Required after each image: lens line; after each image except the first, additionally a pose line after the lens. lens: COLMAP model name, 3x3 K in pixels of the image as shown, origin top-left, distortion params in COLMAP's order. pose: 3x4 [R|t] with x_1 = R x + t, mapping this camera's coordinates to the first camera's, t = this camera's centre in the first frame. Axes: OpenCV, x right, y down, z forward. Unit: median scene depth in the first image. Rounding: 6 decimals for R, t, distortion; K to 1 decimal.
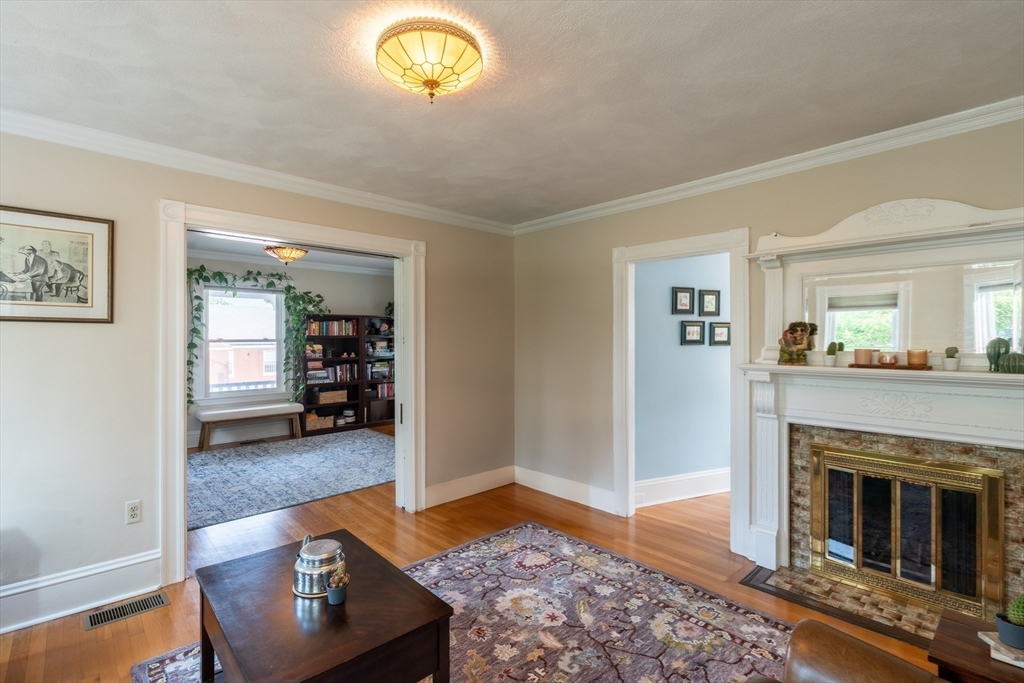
lens RADIAL K [[467.0, 0, 511.8], [0, 467.0, 337.3], [0, 0, 1]] dist [0.001874, 0.000322]
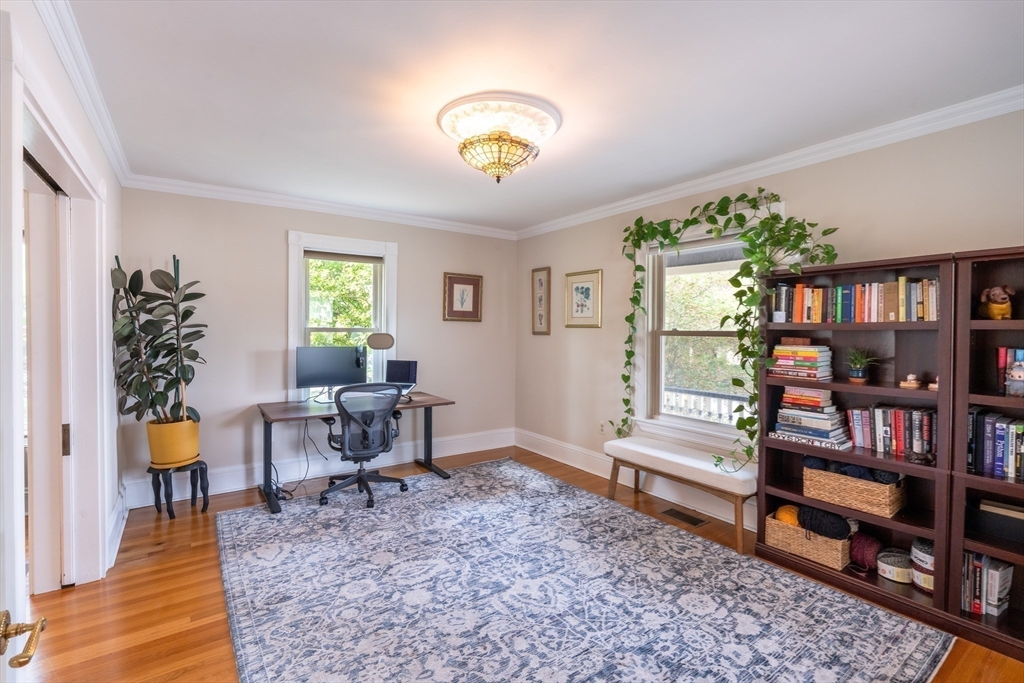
lens RADIAL K [[467.0, 0, 511.8], [0, 467.0, 337.3], [0, 0, 1]] dist [0.001874, 0.000322]
pose [[-0.143681, 0.016877, -0.989480, 0.015953], [-0.007778, 0.999804, 0.018183, 0.002939], [0.989594, 0.010309, -0.143521, 0.861071]]
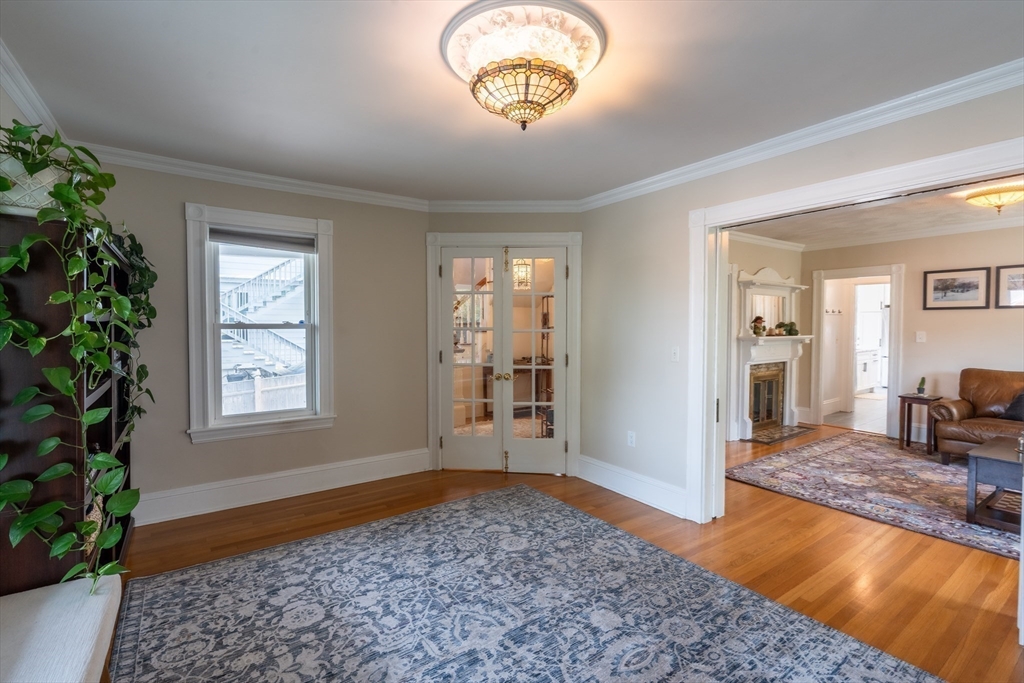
lens RADIAL K [[467.0, 0, 511.8], [0, 467.0, 337.3], [0, 0, 1]] dist [0.001874, 0.000322]
pose [[0.140559, -0.025287, 0.989749, -0.685293], [-0.001316, 0.999668, 0.025727, 0.004154], [-0.990071, -0.004918, 0.140479, 0.755268]]
